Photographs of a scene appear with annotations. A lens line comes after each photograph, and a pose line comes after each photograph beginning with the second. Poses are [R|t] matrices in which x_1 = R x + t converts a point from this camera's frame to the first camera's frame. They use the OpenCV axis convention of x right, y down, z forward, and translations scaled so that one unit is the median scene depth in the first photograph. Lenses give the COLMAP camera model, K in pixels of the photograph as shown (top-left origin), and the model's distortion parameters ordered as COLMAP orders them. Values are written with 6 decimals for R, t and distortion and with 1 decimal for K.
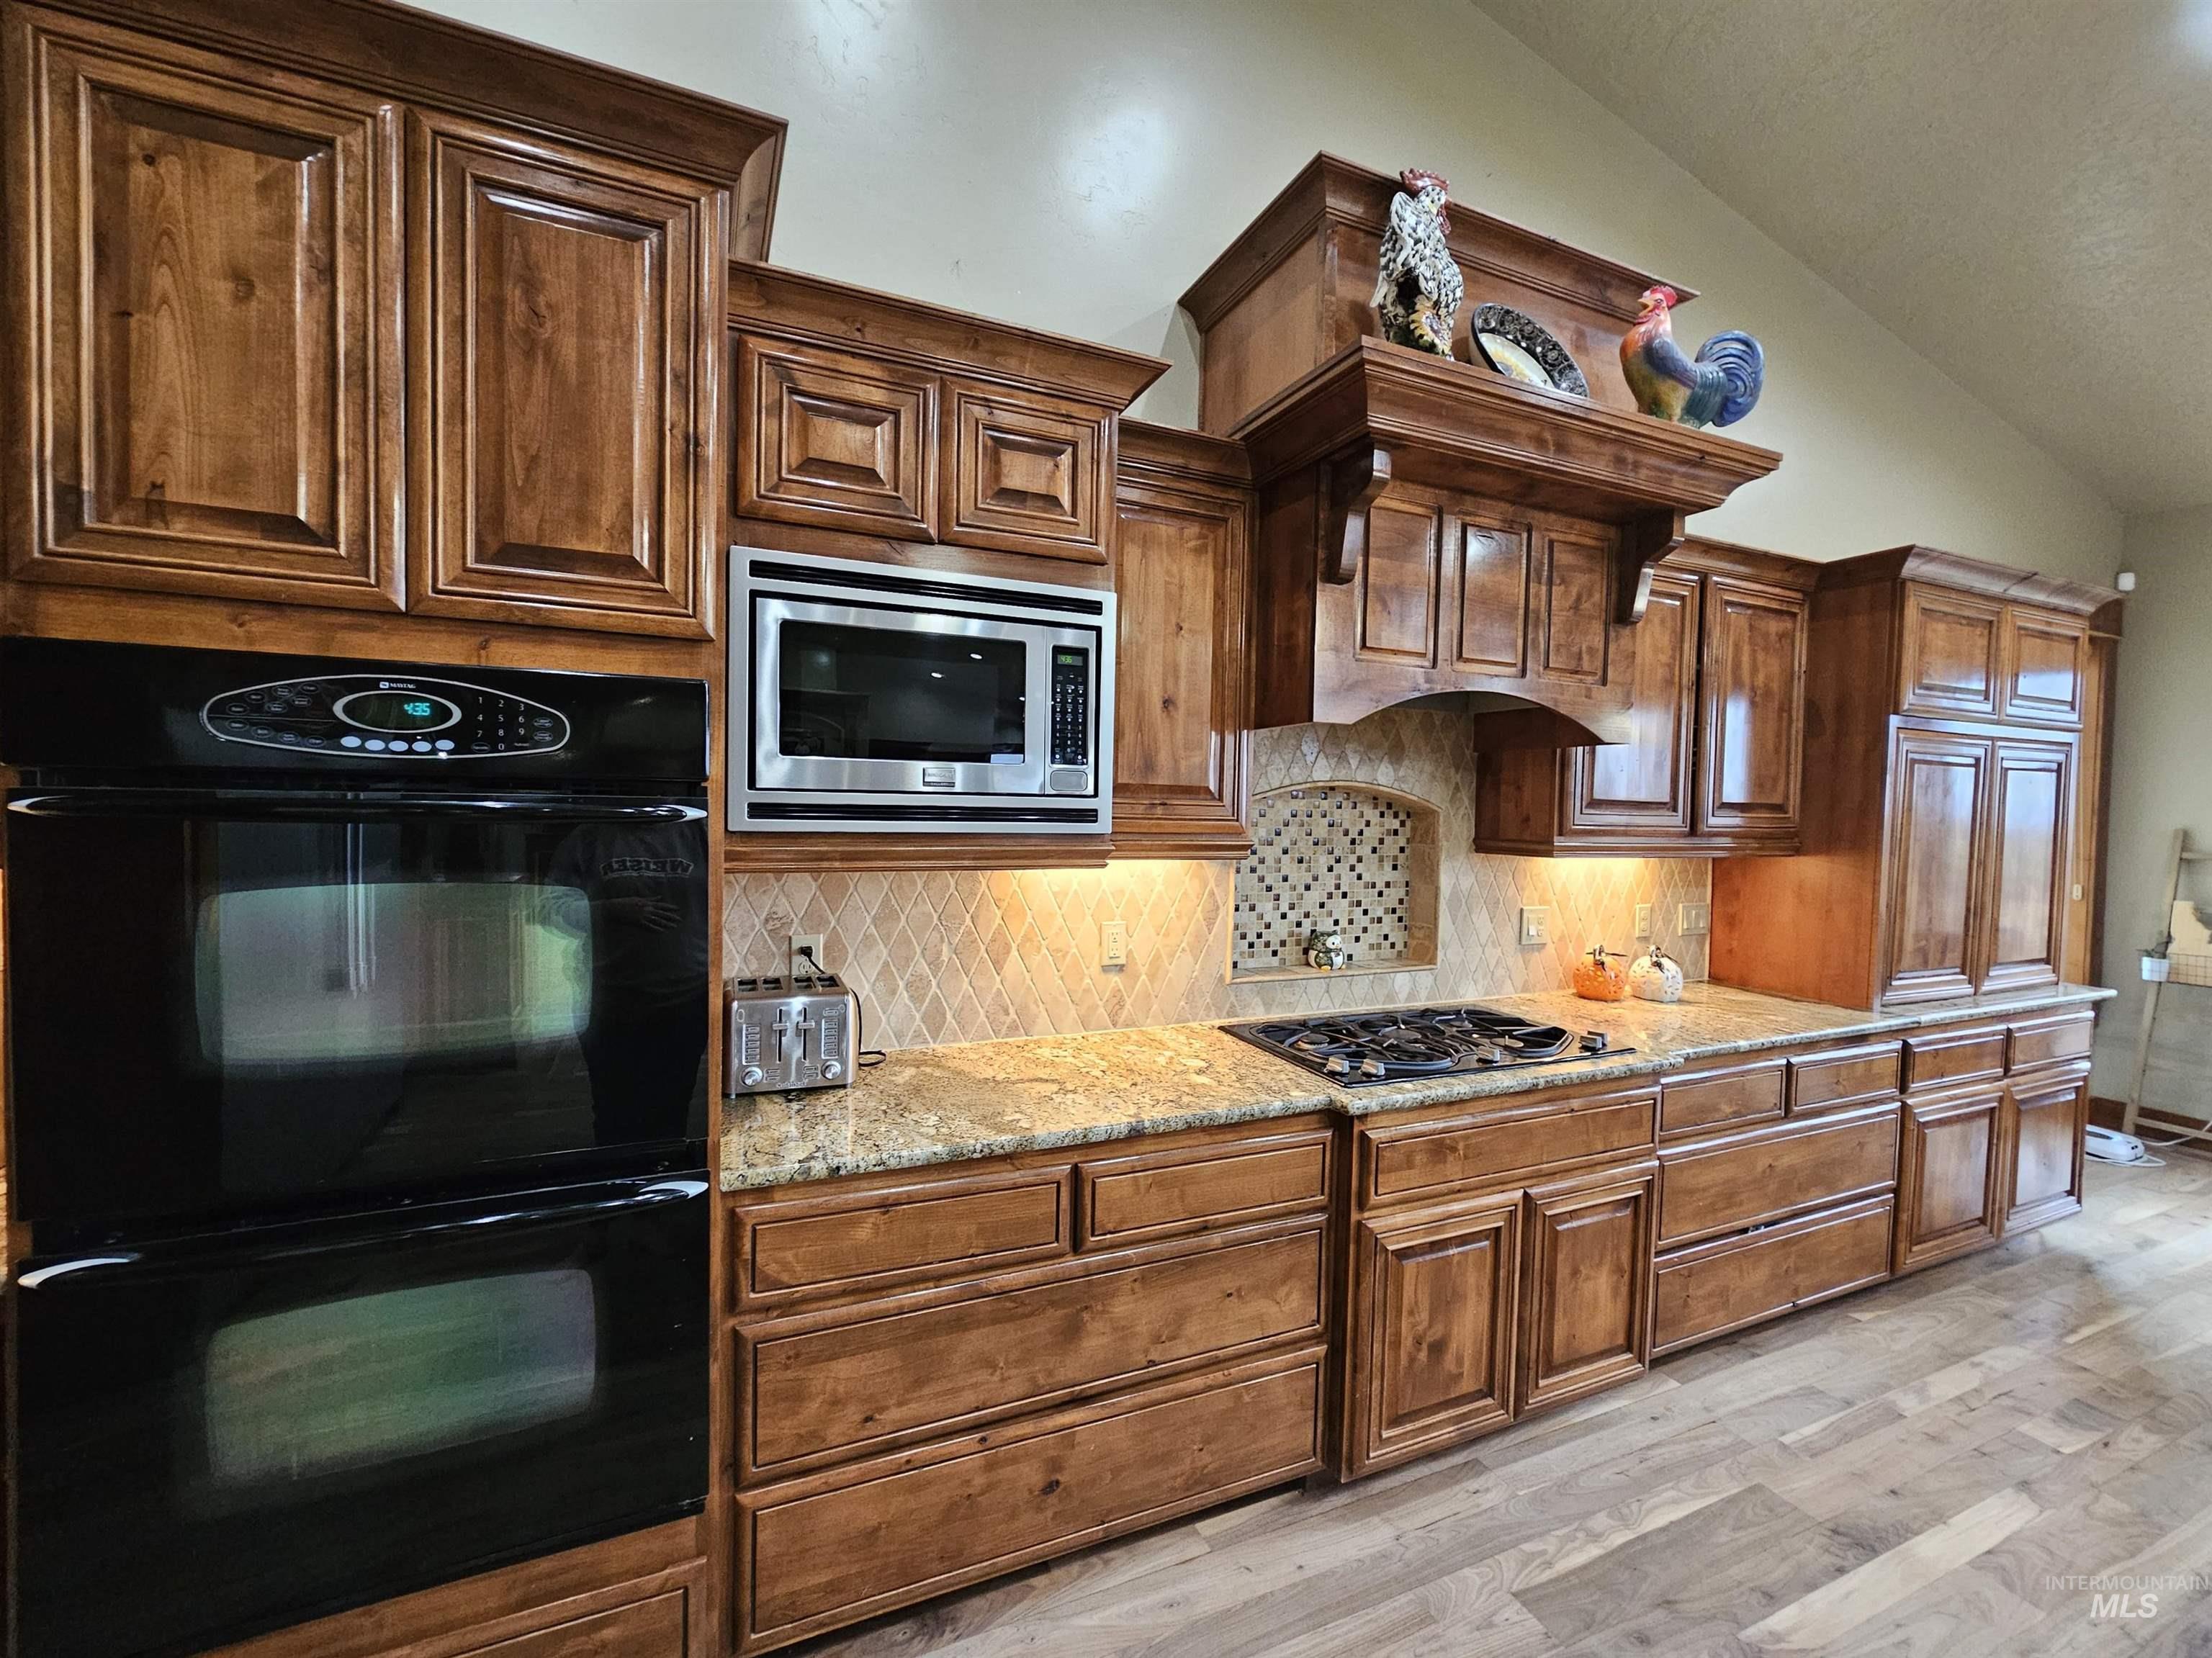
lens RADIAL K [[917.1, 0, 1102.0], [0, 917.1, 838.0], [0, 0, 1]] dist [0.000224, 0.000030]
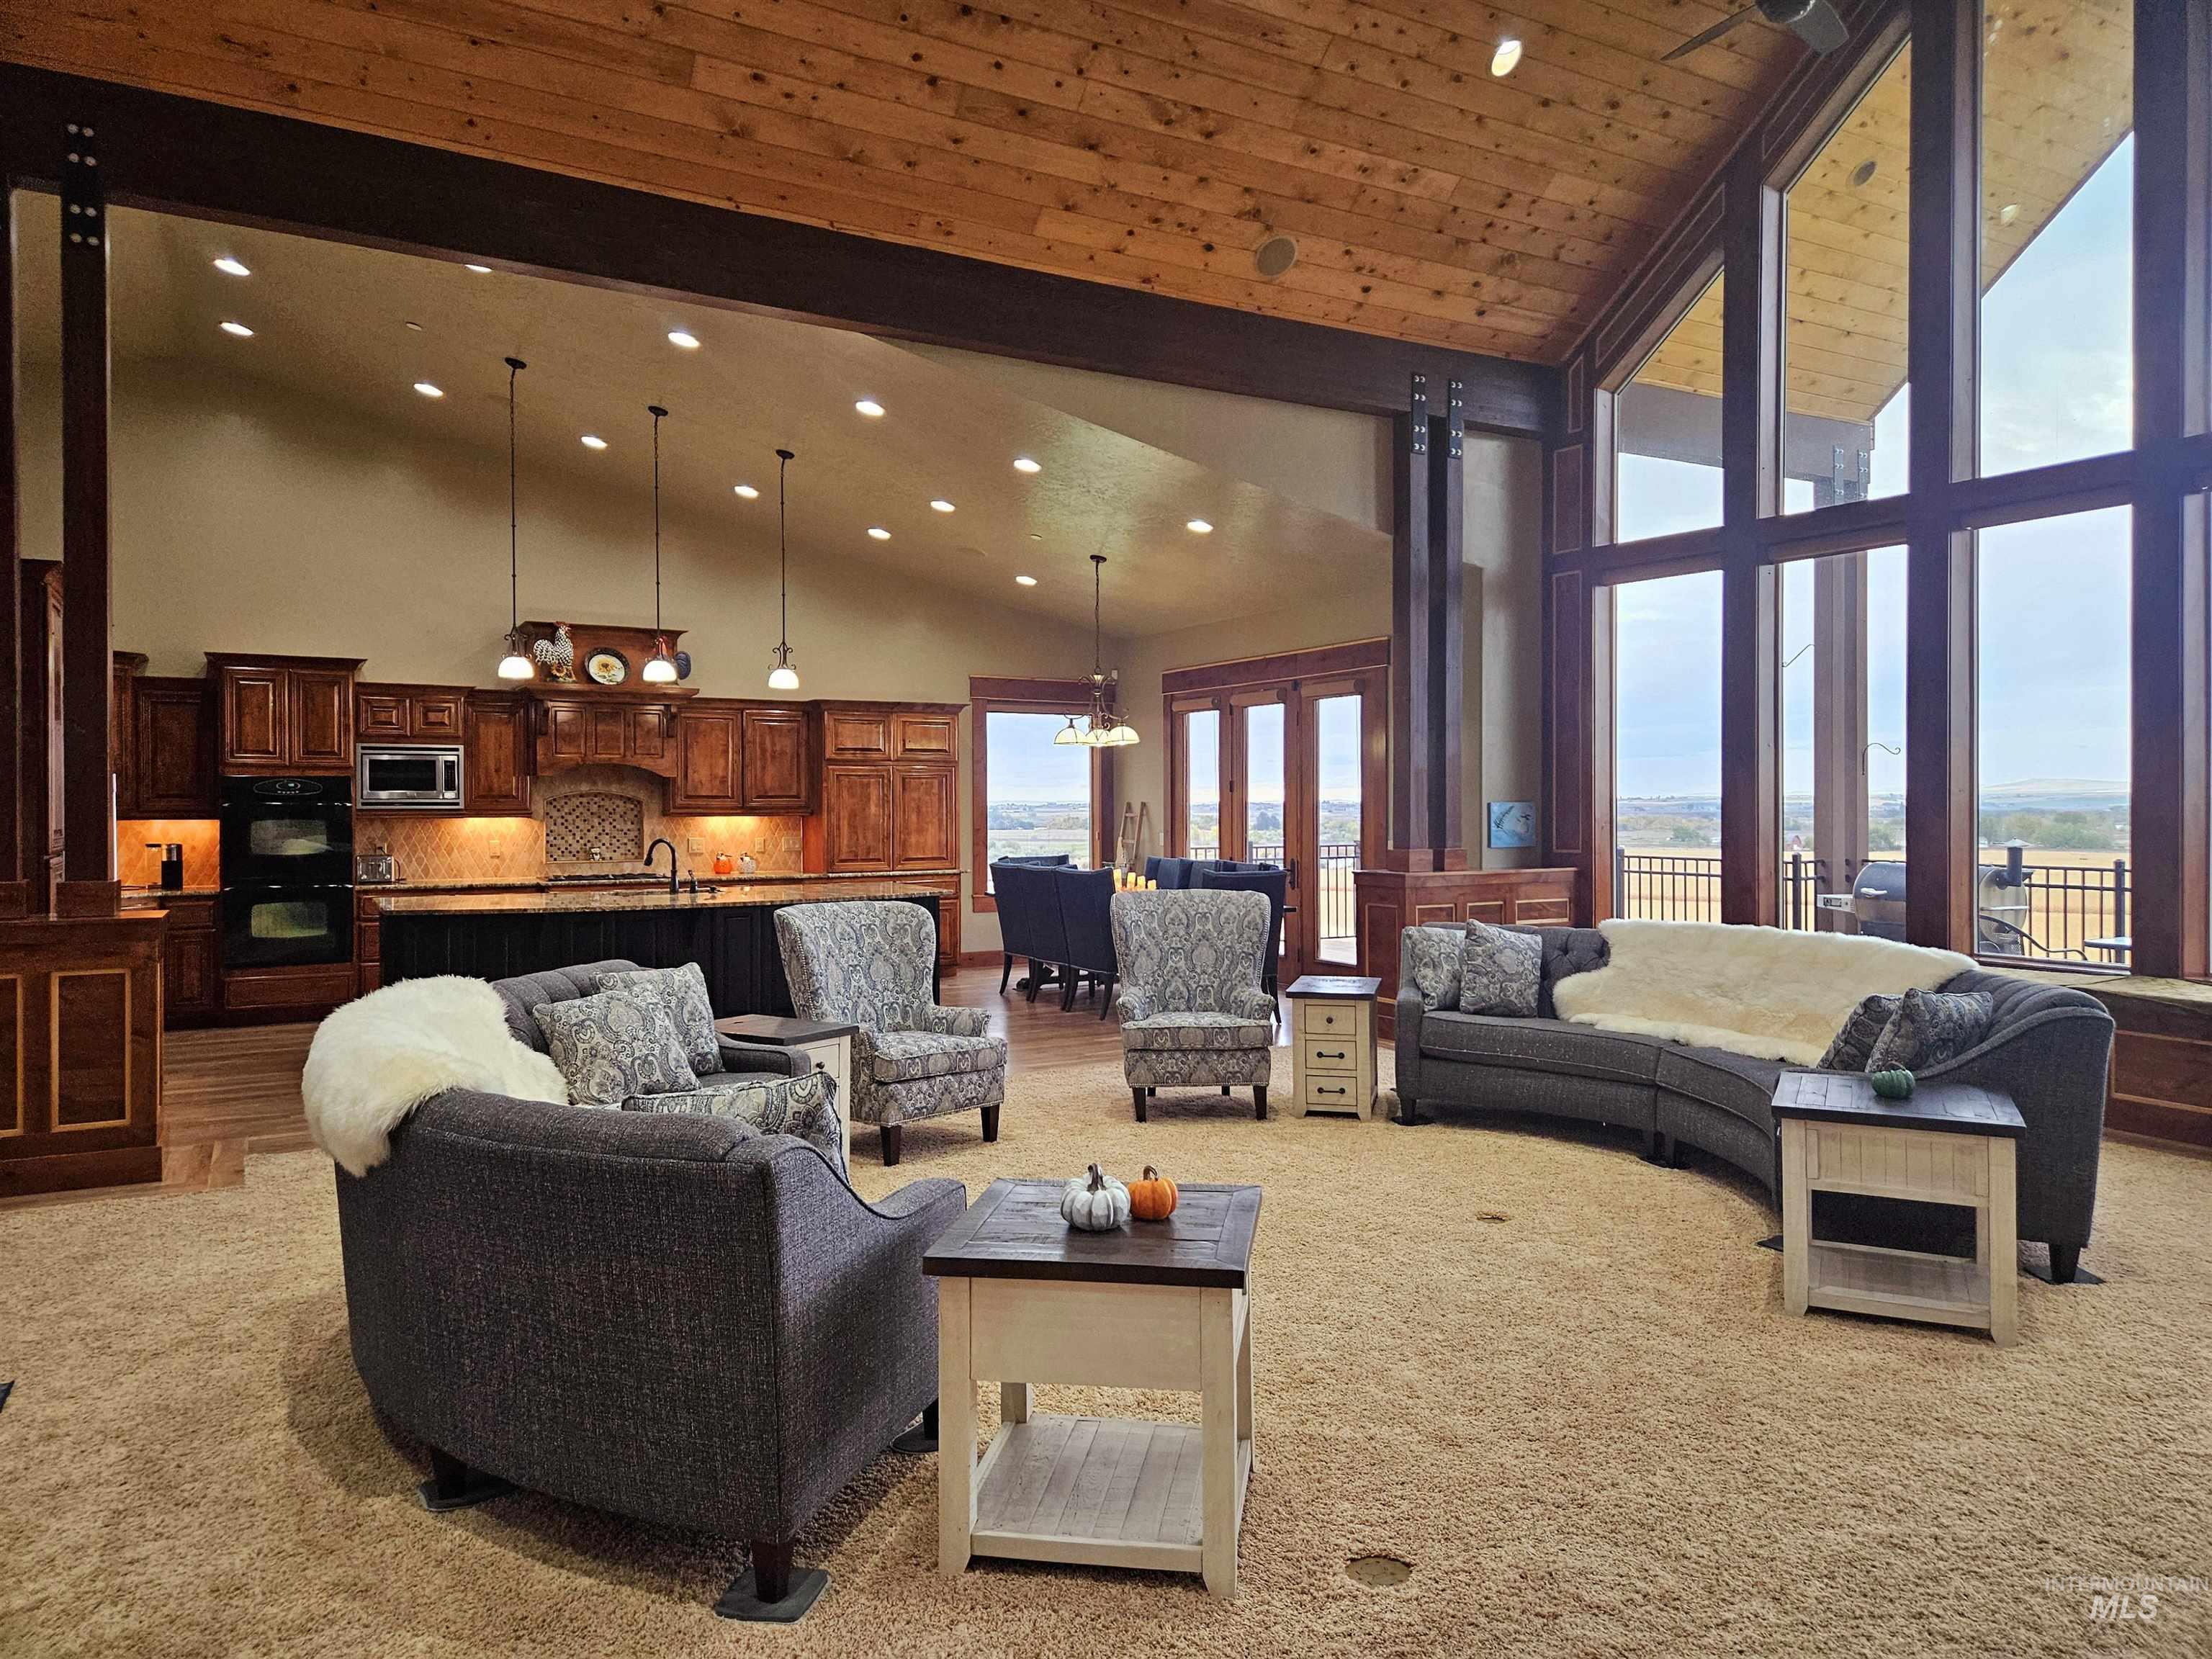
lens RADIAL K [[1477.9, 0, 1106.2], [0, 1477.9, 815.8], [0, 0, 1]] dist [0.079139, -0.060491]
pose [[0.995569, -0.021901, 0.091448, 2.121944], [0.024056, 0.999457, -0.022534, 0.230832], [-0.090905, 0.024634, 0.995555, -5.484977]]
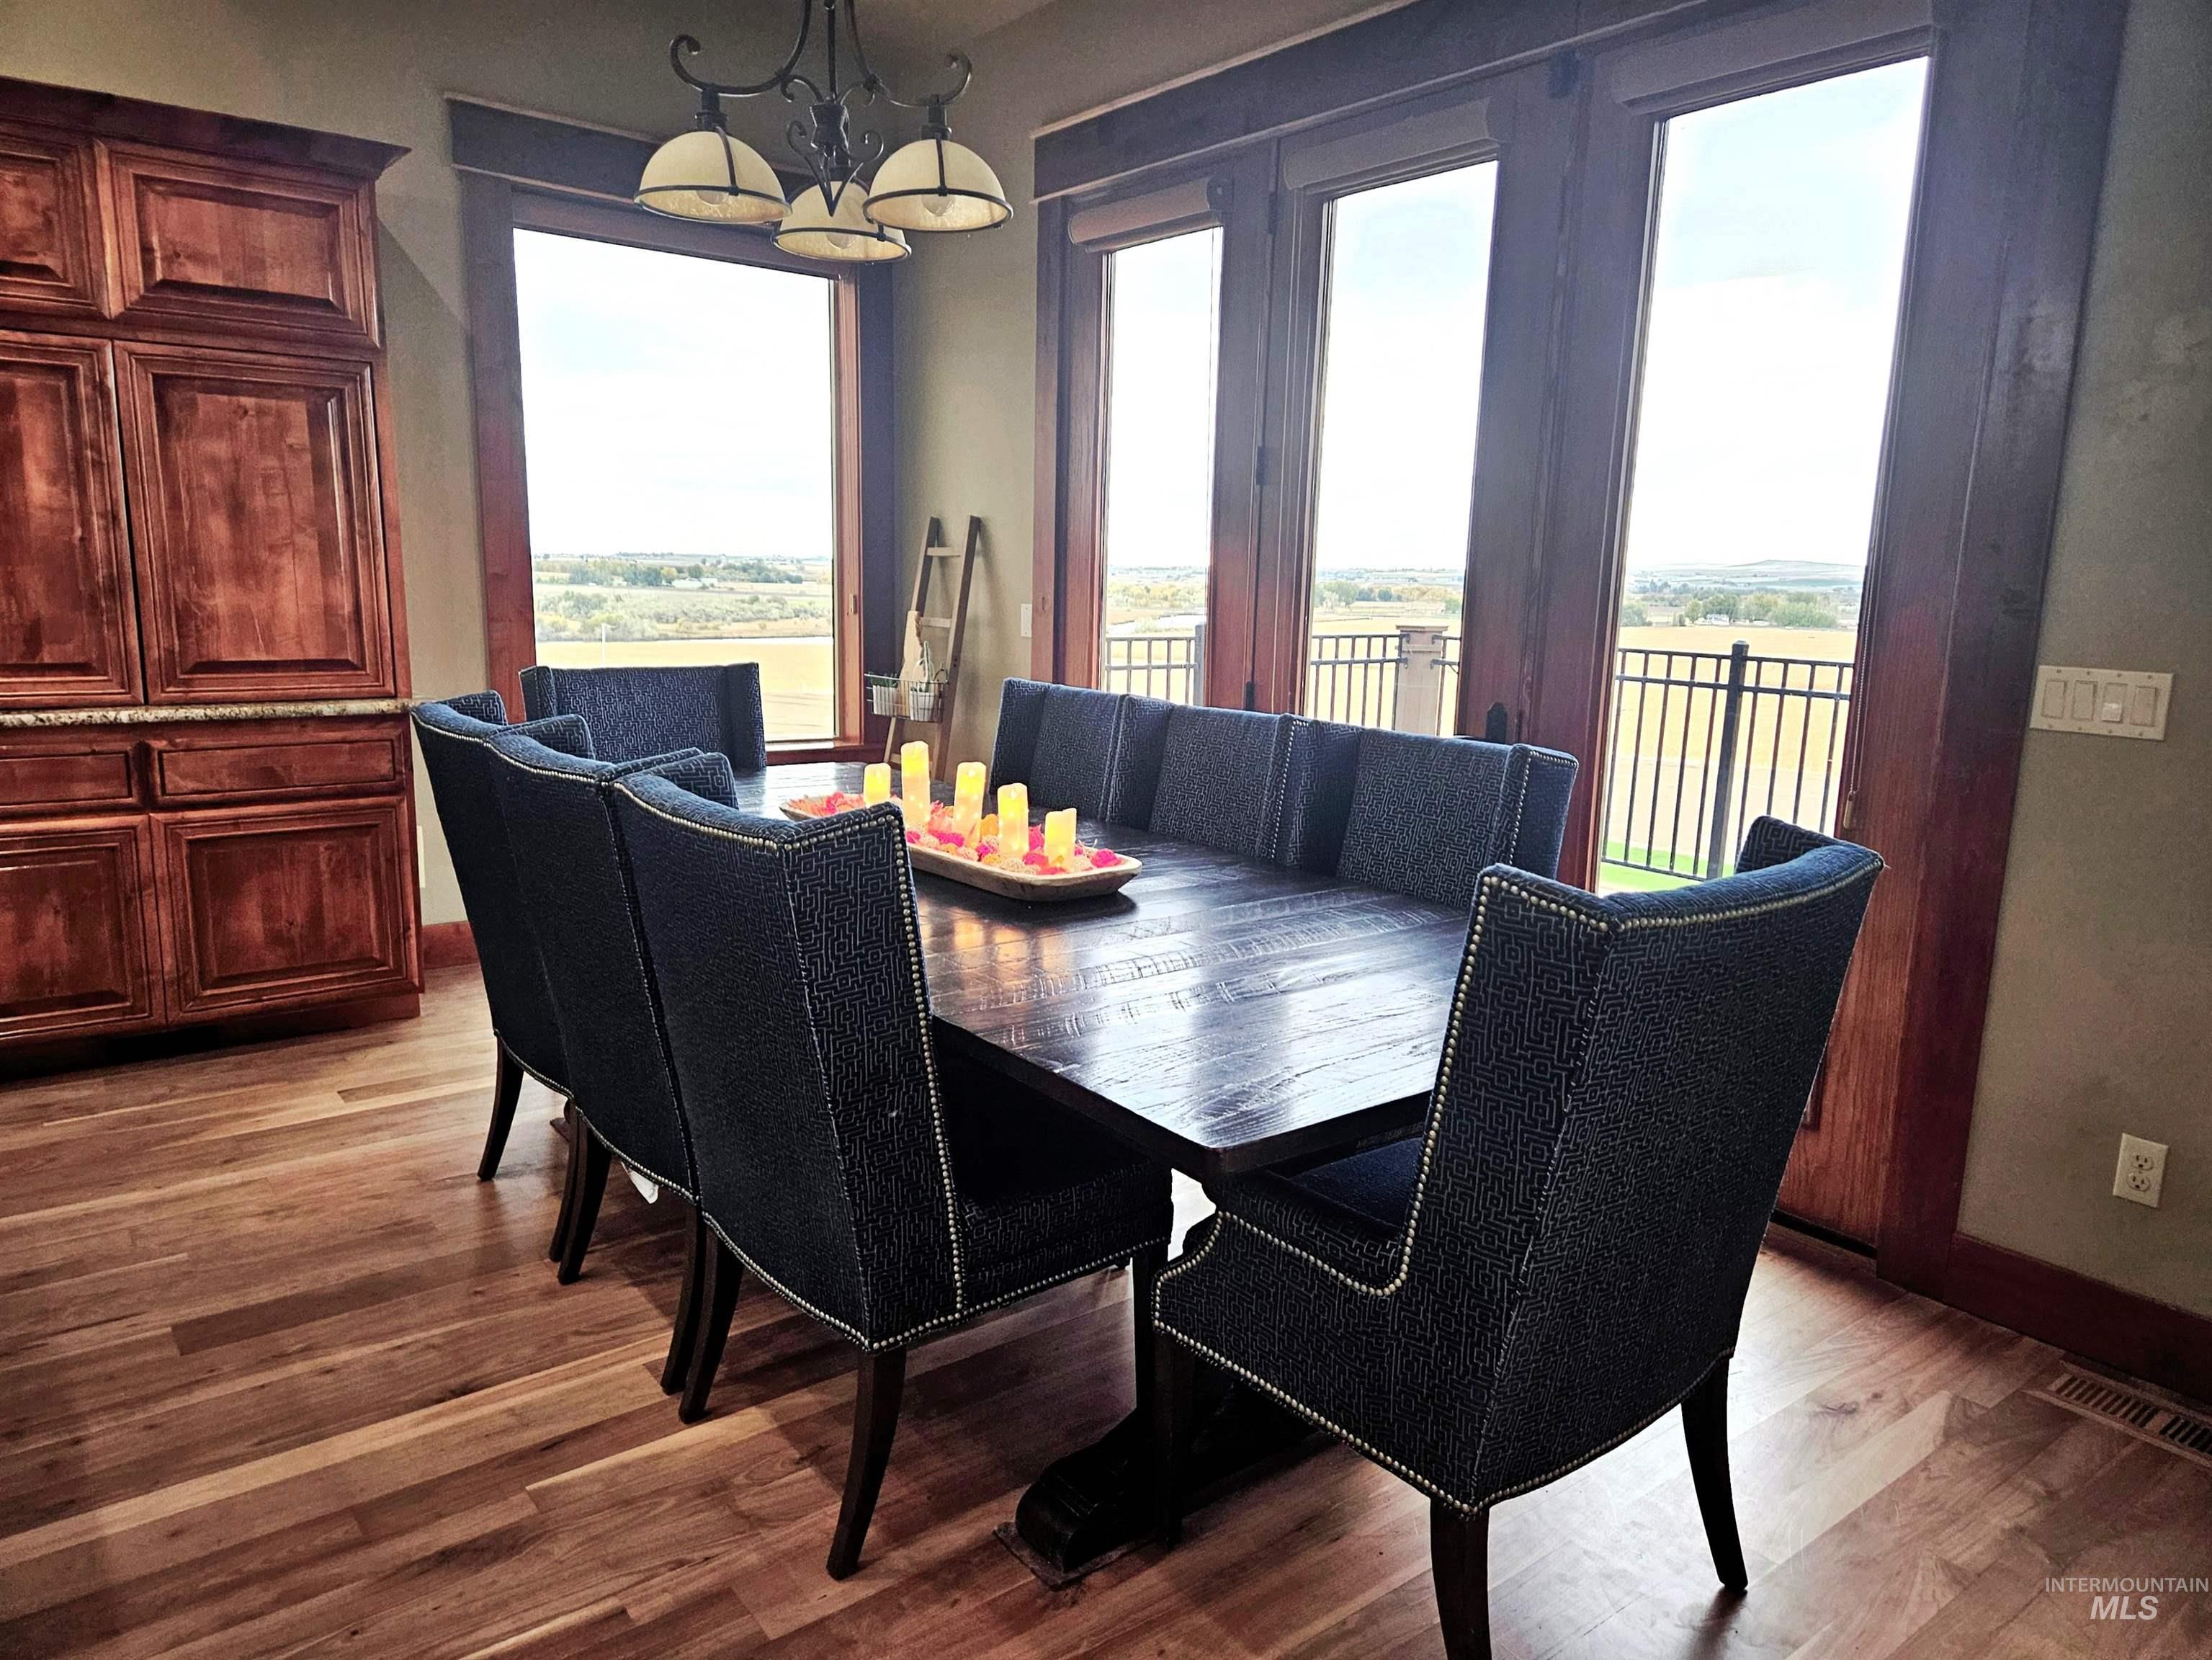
lens RADIAL K [[1478.1, 0, 1106.2], [0, 1478.1, 816.3], [0, 0, 1]] dist [0.079139, -0.060491]
pose [[0.971459, -0.031453, 0.235115, 2.580381], [-0.001739, 0.990200, 0.139648, 0.162719], [-0.237203, -0.136071, 0.961883, -0.626013]]
